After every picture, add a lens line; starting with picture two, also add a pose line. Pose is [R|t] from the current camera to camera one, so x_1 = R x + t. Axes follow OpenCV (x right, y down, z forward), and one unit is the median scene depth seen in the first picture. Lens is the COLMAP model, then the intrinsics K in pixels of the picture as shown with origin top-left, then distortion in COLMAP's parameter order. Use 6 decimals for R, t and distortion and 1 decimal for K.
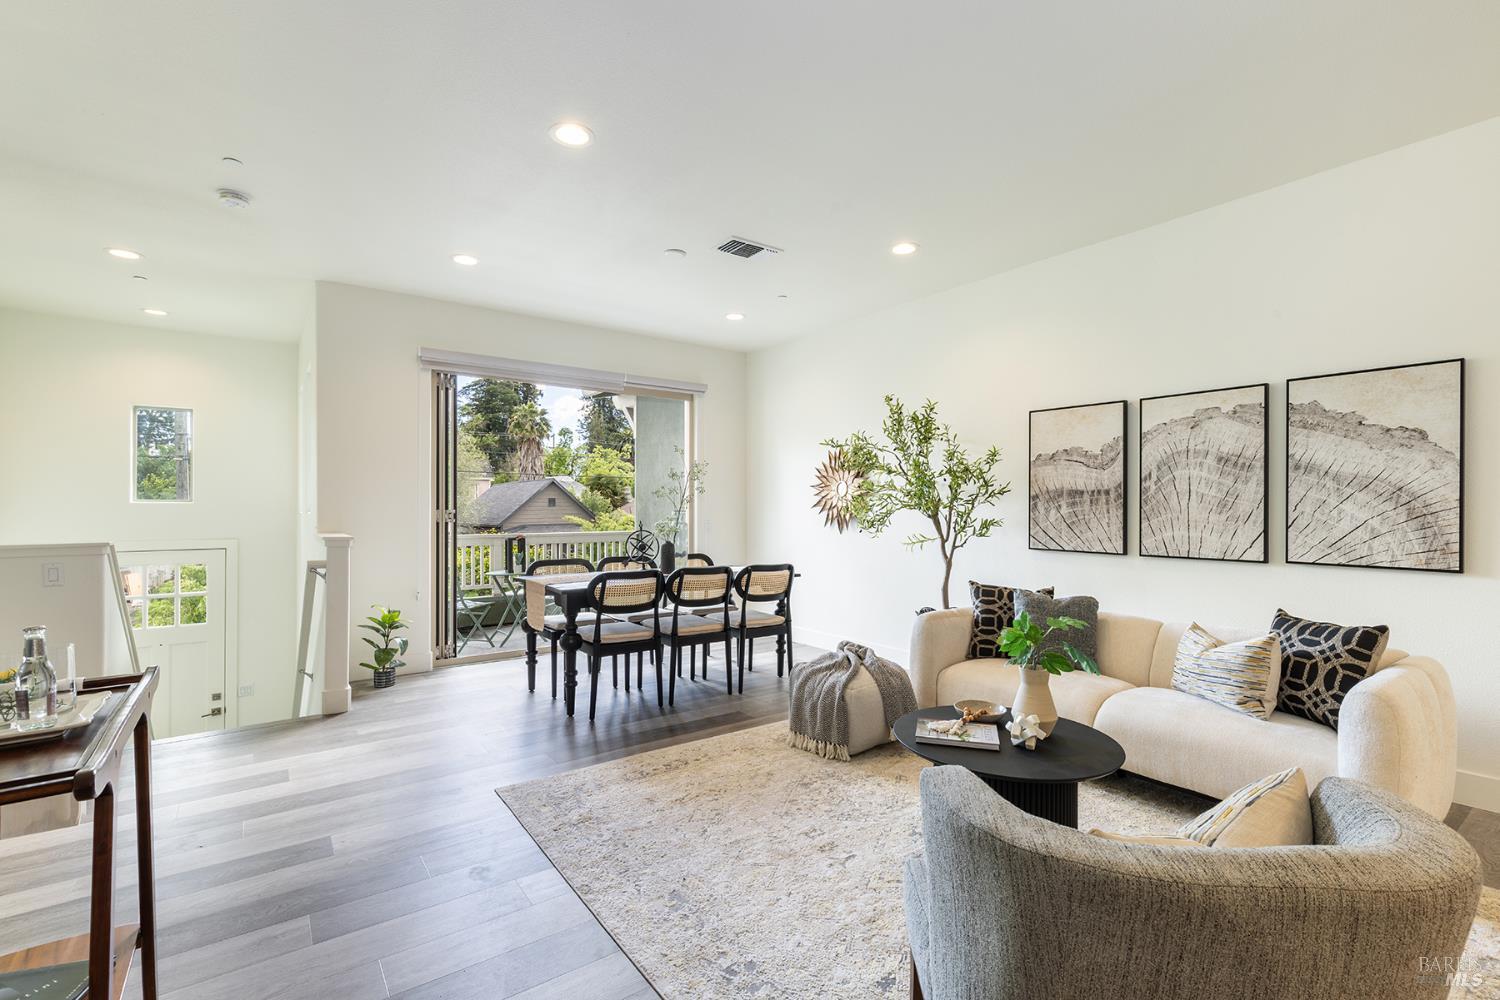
lens RADIAL K [[675.3, 0, 751.5], [0, 675.3, 503.4], [0, 0, 1]] dist [0.010081, -0.002275]
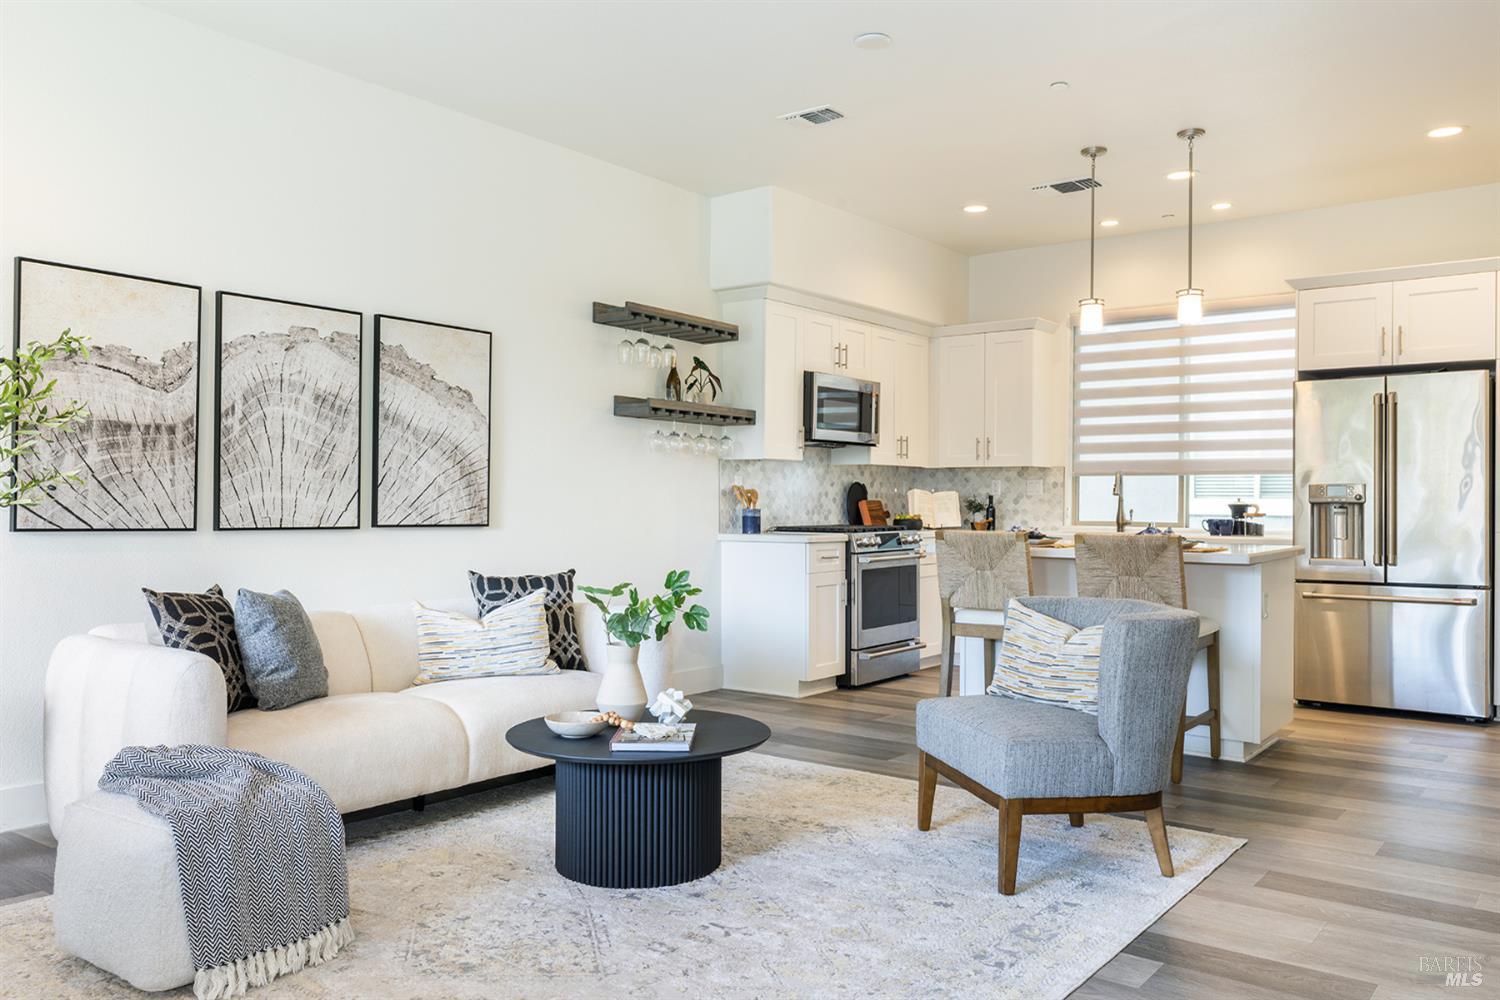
lens RADIAL K [[1159.2, 0, 765.5], [0, 1159.2, 499.6], [0, 0, 1]] dist [0.013701, -0.010054]
pose [[-0.286094, 0.002181, 0.958199, -0.557030], [-0.013332, 0.999892, -0.006256, 0.040696], [-0.958109, -0.014565, -0.286034, 0.693488]]
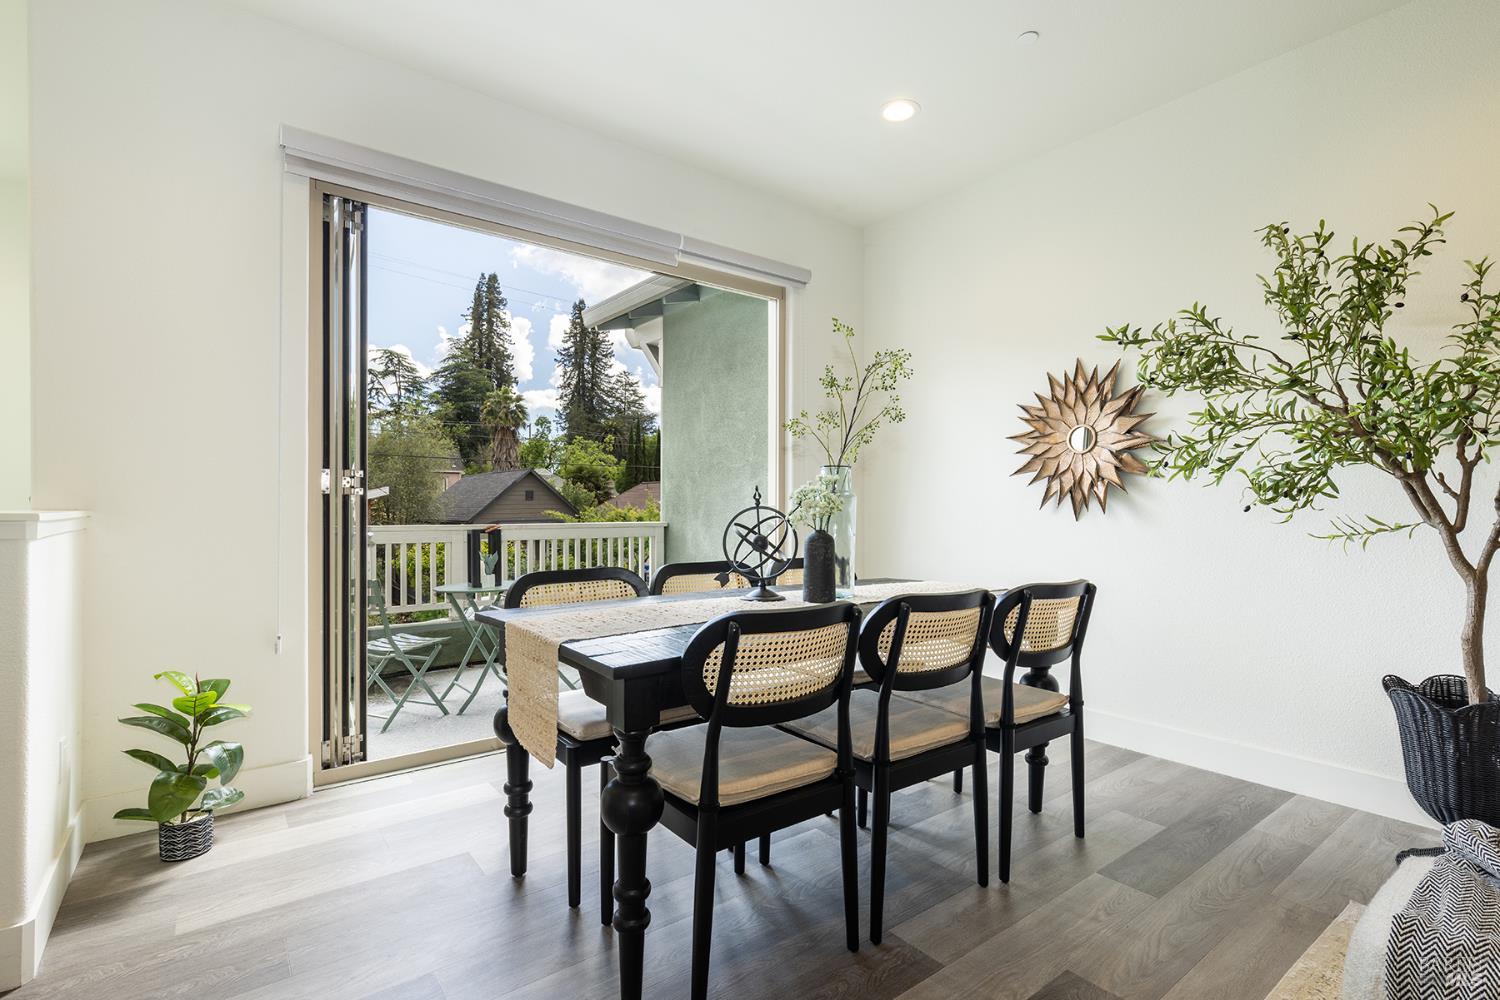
lens RADIAL K [[690.9, 0, 757.7], [0, 690.9, 510.9], [0, 0, 1]] dist [-0.004977, 0.002148]
pose [[0.999363, 0.003016, 0.035564, -0.192920], [-0.003498, 0.999903, 0.013498, 0.038925], [-0.035520, -0.013614, 0.999276, 0.568964]]
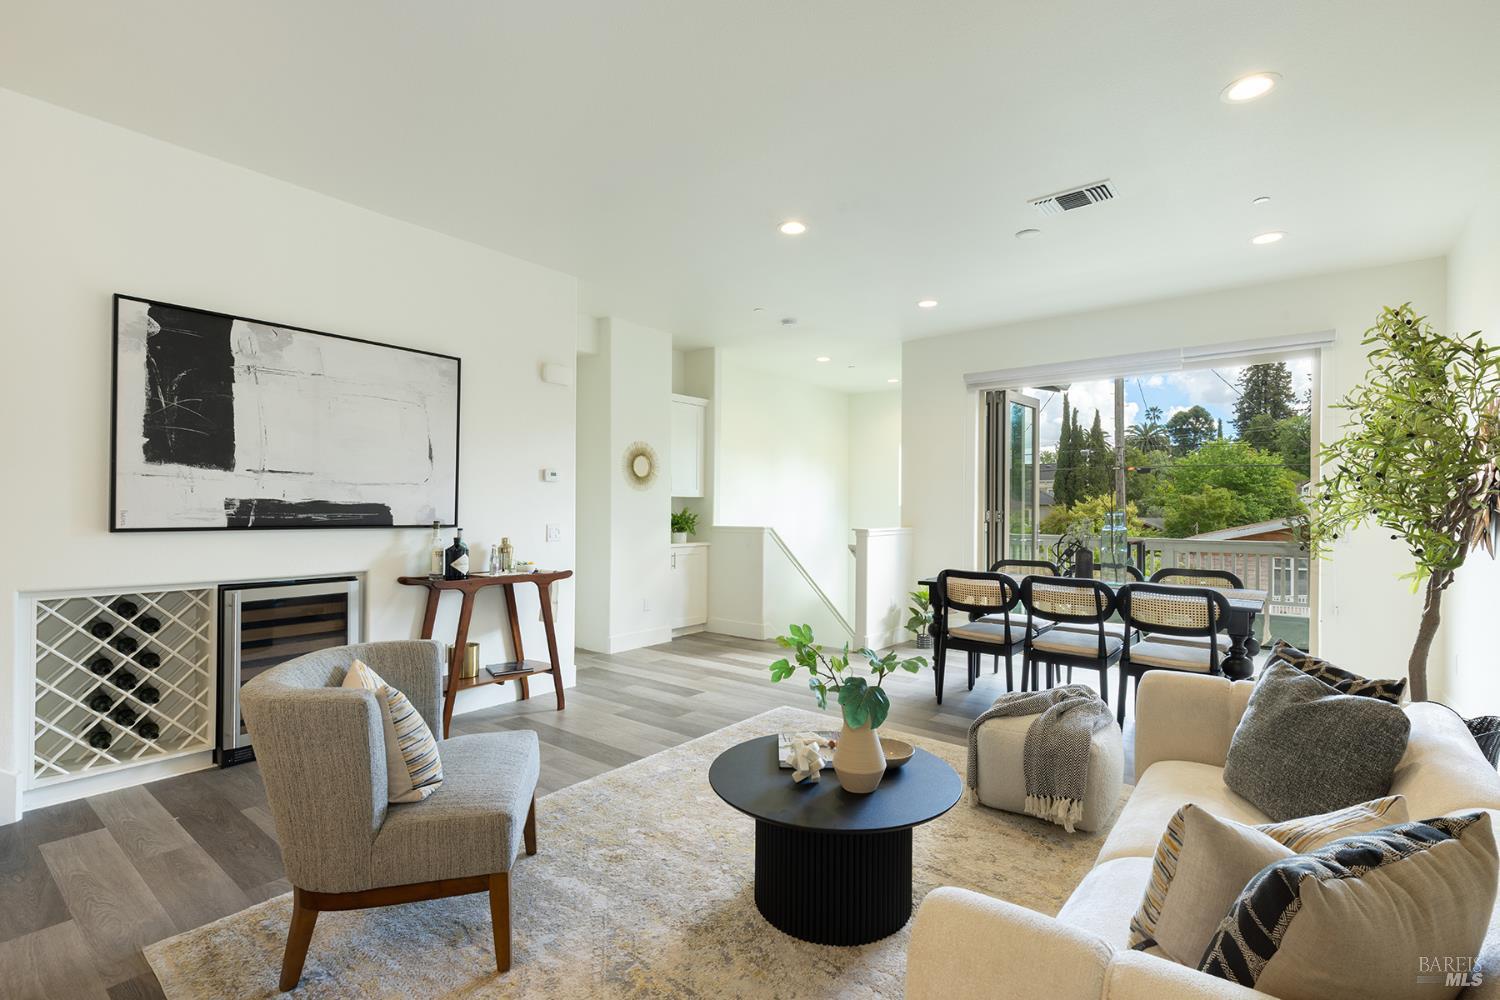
lens RADIAL K [[675.3, 0, 762.4], [0, 675.3, 506.9], [0, 0, 1]] dist [0.010081, -0.002275]
pose [[0.272481, 0.001702, -0.962160, 0.644330], [-0.000922, 0.999998, 0.001508, 0.001755], [0.962161, 0.000476, 0.272482, 0.376526]]
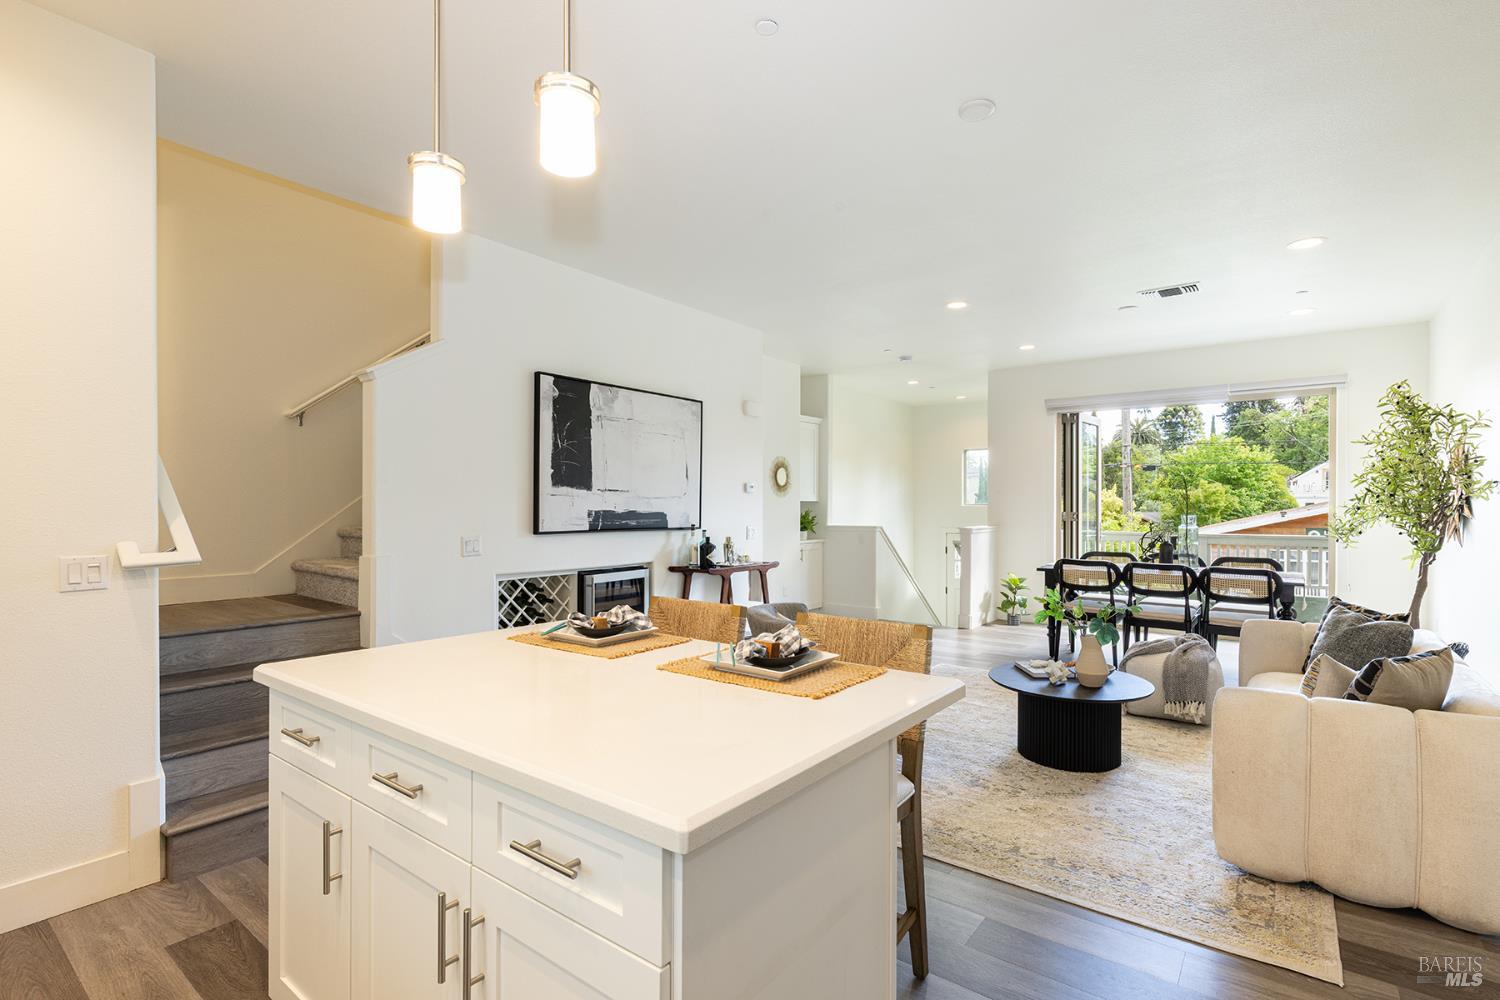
lens RADIAL K [[690.9, 0, 762.8], [0, 690.9, 504.8], [0, 0, 1]] dist [-0.004977, 0.002148]
pose [[0.292262, 0.003500, -0.956332, 0.856755], [0.003878, 0.999981, 0.004845, -0.017103], [0.956330, -0.005124, 0.292243, -0.013411]]
